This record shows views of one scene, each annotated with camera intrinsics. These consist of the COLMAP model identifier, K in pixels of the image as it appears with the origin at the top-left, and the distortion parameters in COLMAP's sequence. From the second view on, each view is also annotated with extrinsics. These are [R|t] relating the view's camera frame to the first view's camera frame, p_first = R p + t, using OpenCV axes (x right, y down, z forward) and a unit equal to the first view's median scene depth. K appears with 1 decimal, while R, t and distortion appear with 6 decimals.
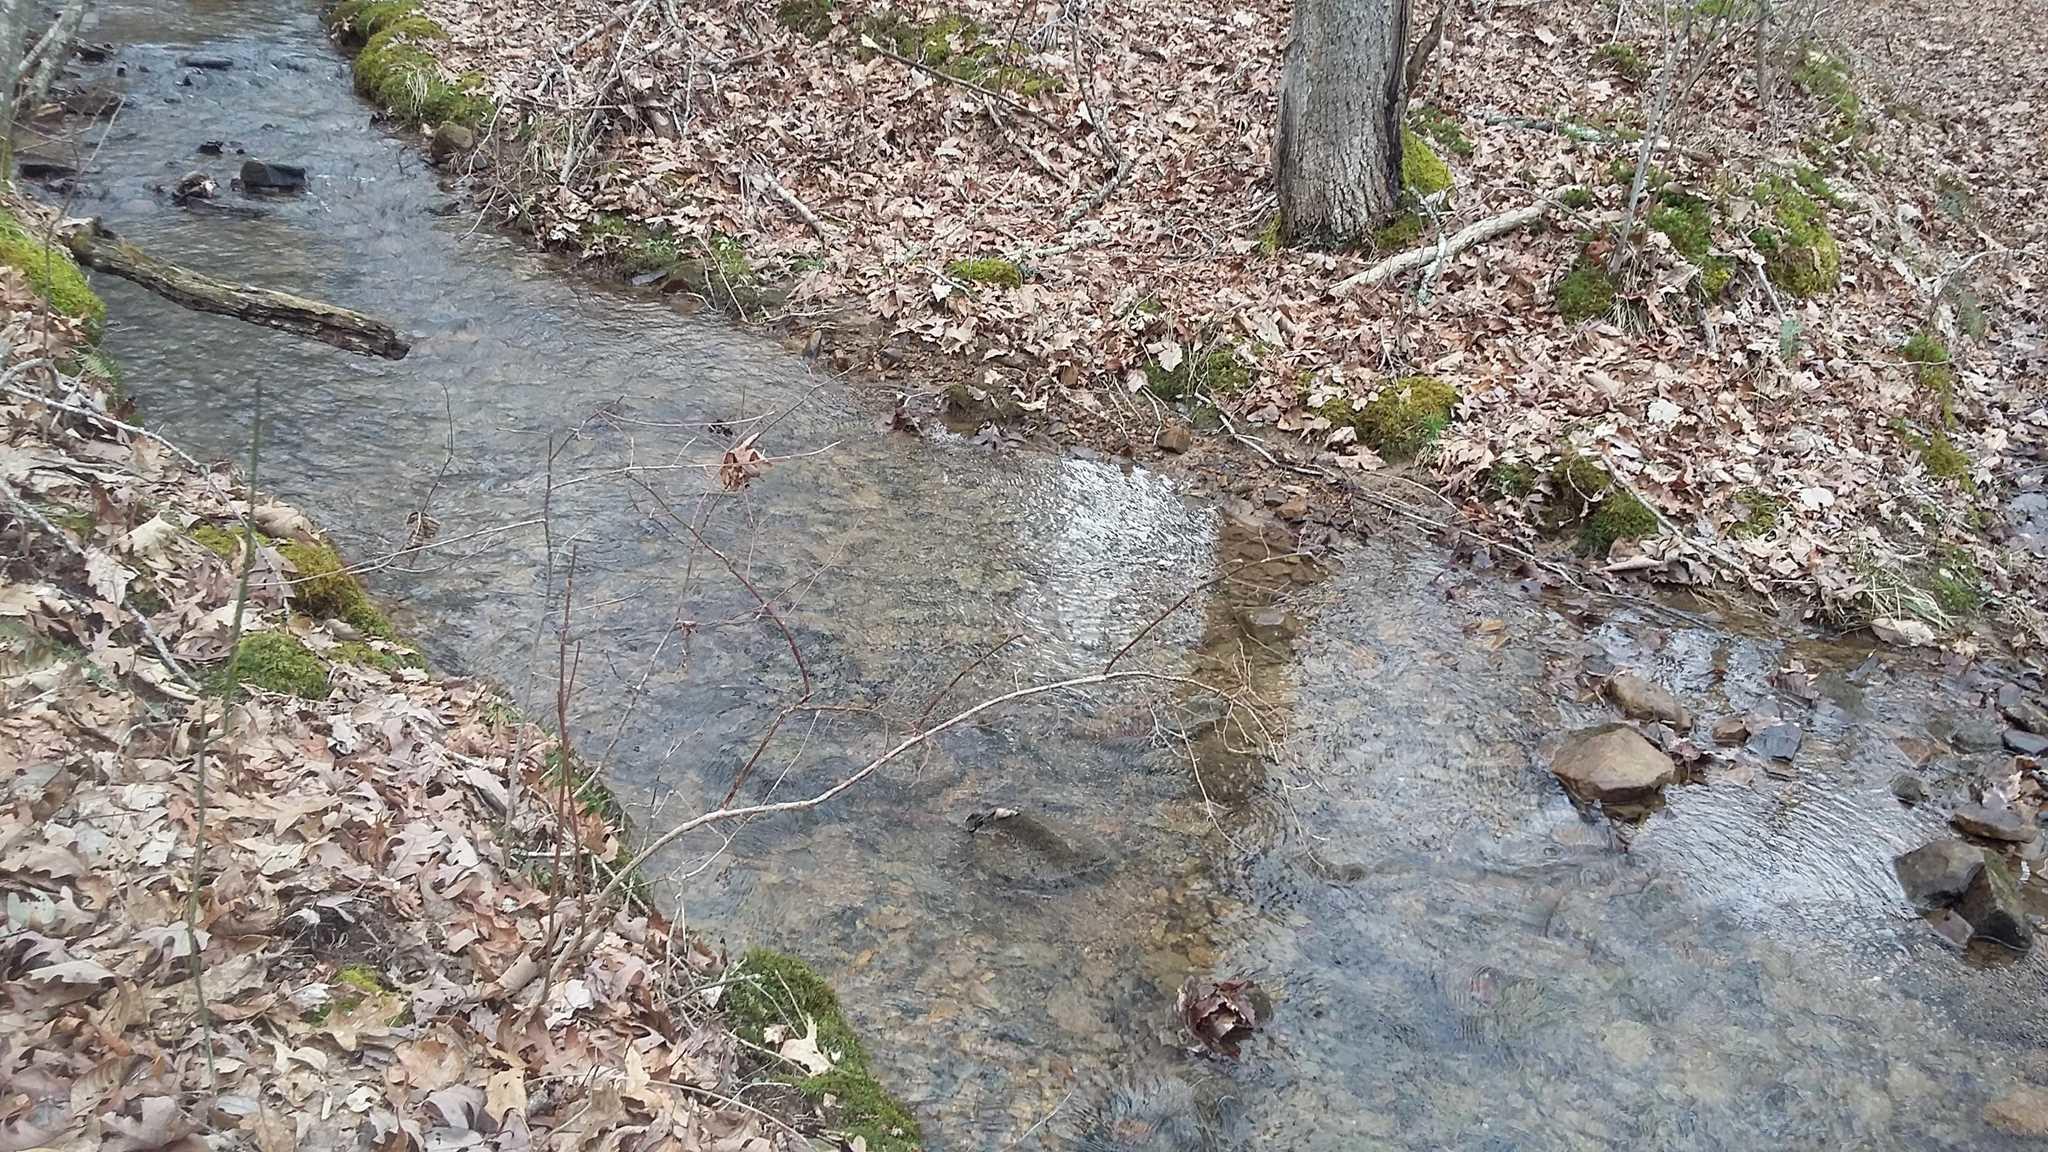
lens RADIAL K [[1726.4, 0, 1024.0], [0, 1726.4, 576.0], [0, 0, 1]] dist [-0.000233, -0.178998]
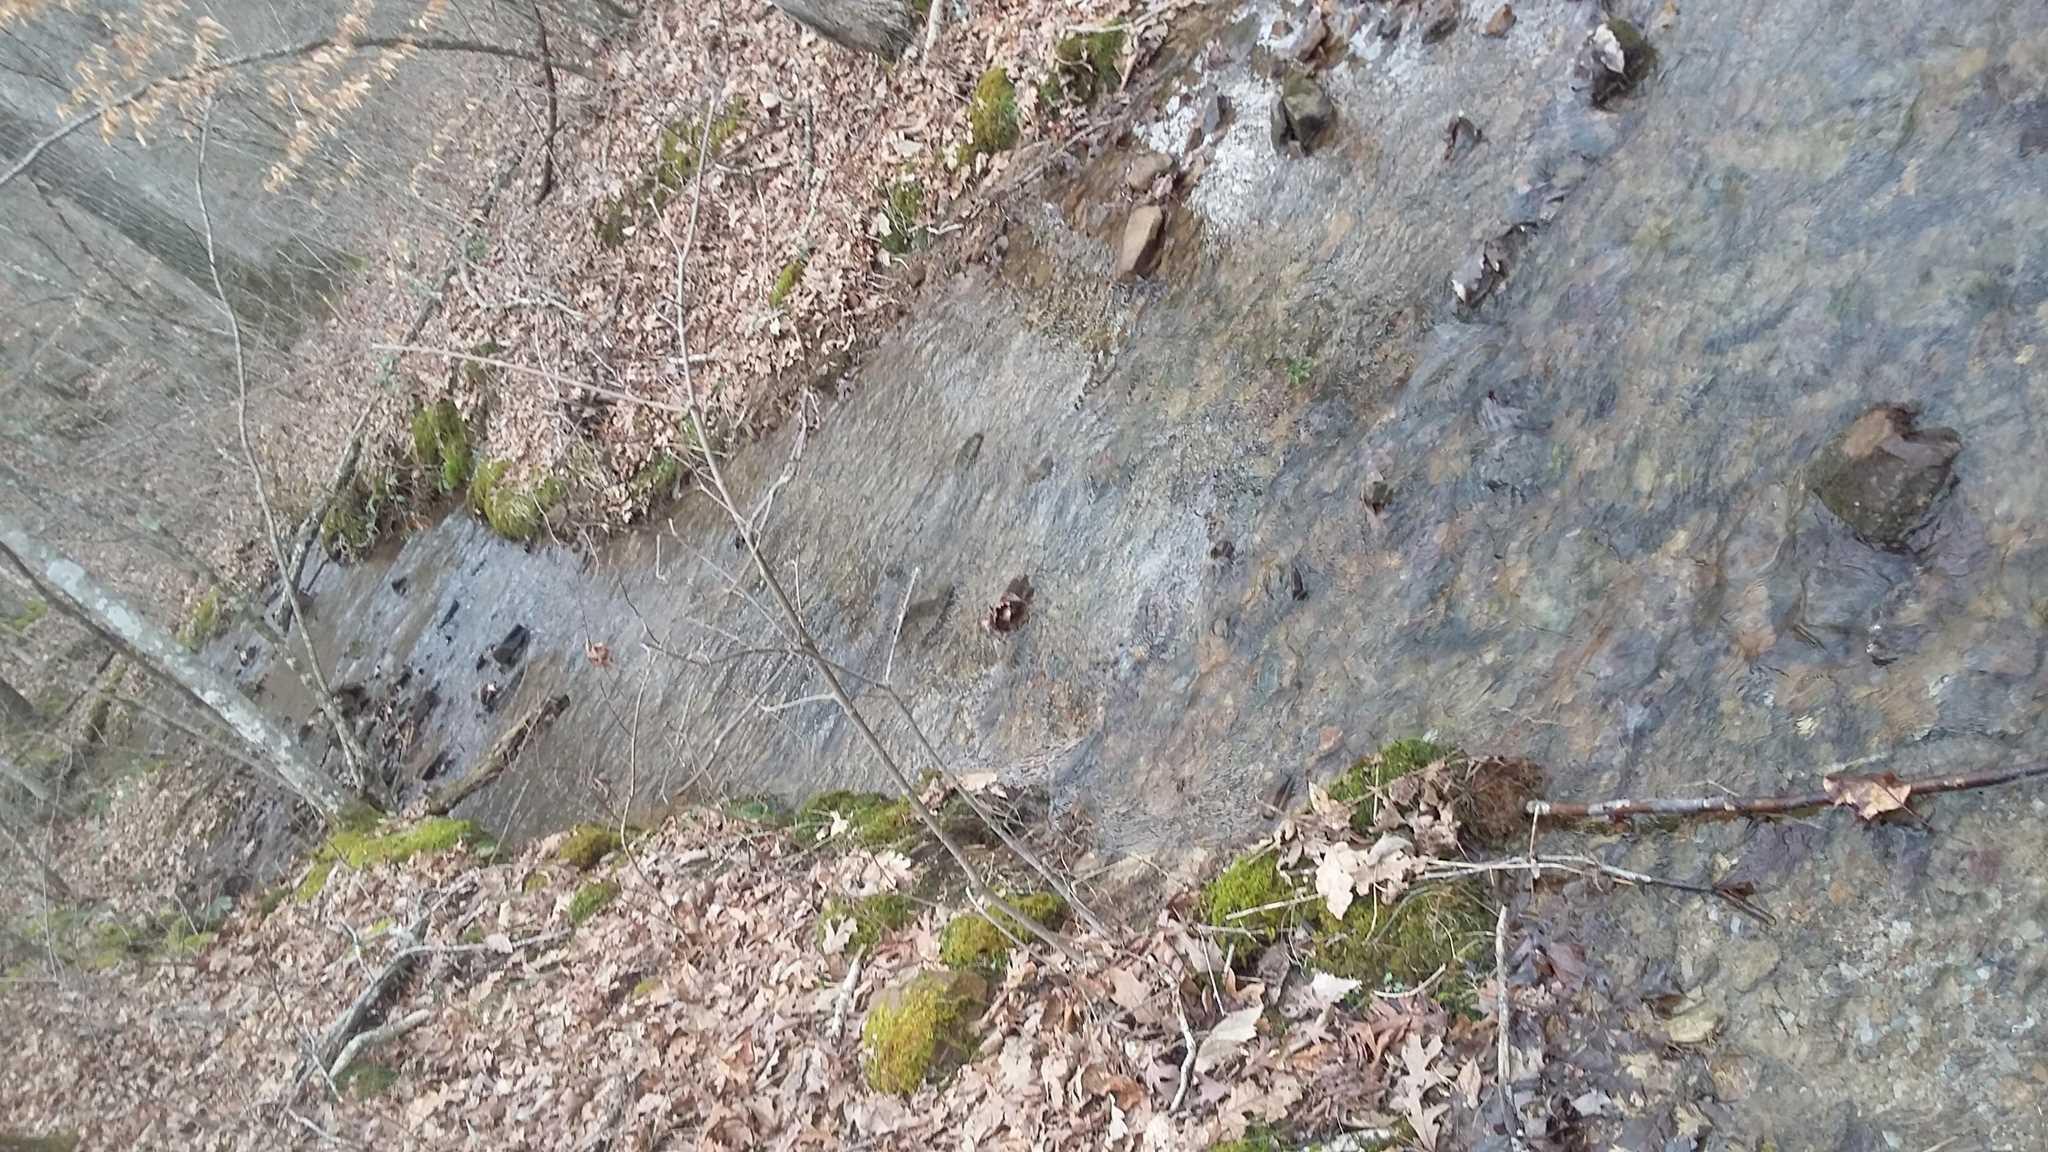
lens RADIAL K [[1726.4, 0, 1024.0], [0, 1726.4, 576.0], [0, 0, 1]] dist [-0.000233, -0.178998]
pose [[0.527969, -0.782807, -0.329335, 0.320162], [0.822714, 0.567646, -0.030333, 0.134990], [0.210690, -0.254934, 0.943726, -0.257898]]
